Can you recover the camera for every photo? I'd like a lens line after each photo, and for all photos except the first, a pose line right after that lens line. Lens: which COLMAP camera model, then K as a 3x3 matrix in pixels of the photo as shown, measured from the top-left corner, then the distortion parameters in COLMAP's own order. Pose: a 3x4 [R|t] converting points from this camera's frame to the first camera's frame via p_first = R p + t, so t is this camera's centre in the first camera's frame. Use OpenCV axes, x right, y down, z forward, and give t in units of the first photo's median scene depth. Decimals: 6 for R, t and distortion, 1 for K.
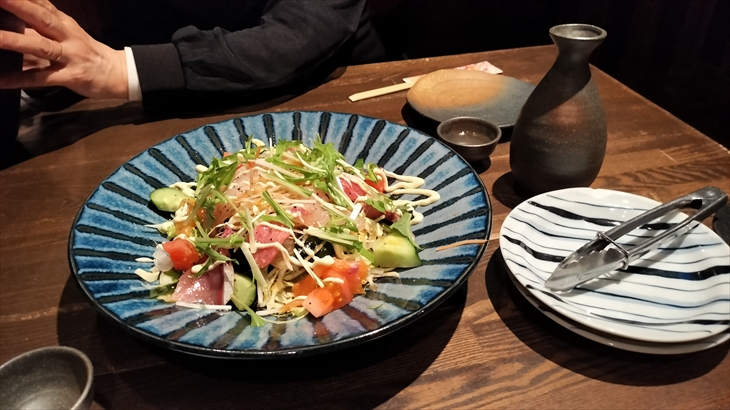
lens RADIAL K [[619.1, 0, 365.0], [0, 619.1, 205.0], [0, 0, 1]] dist [-0.005149, -0.008698]
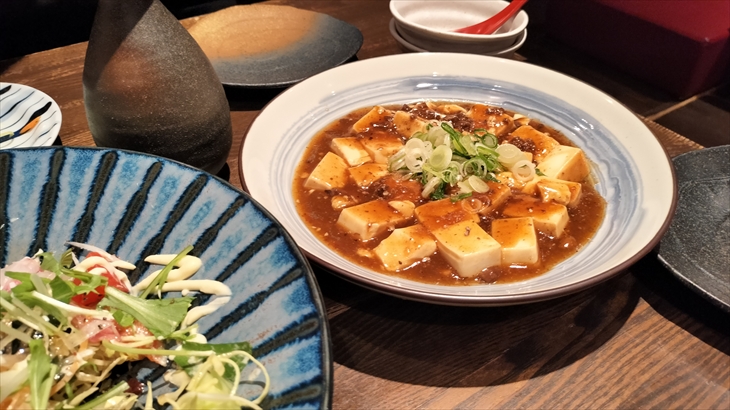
lens RADIAL K [[619.1, 0, 365.0], [0, 619.1, 205.0], [0, 0, 1]] dist [-0.005149, -0.008698]
pose [[0.951393, -0.194686, 0.238640, 0.110978], [0.162264, 0.975451, 0.148883, -0.144257], [-0.261767, -0.102924, 0.959627, 0.421857]]
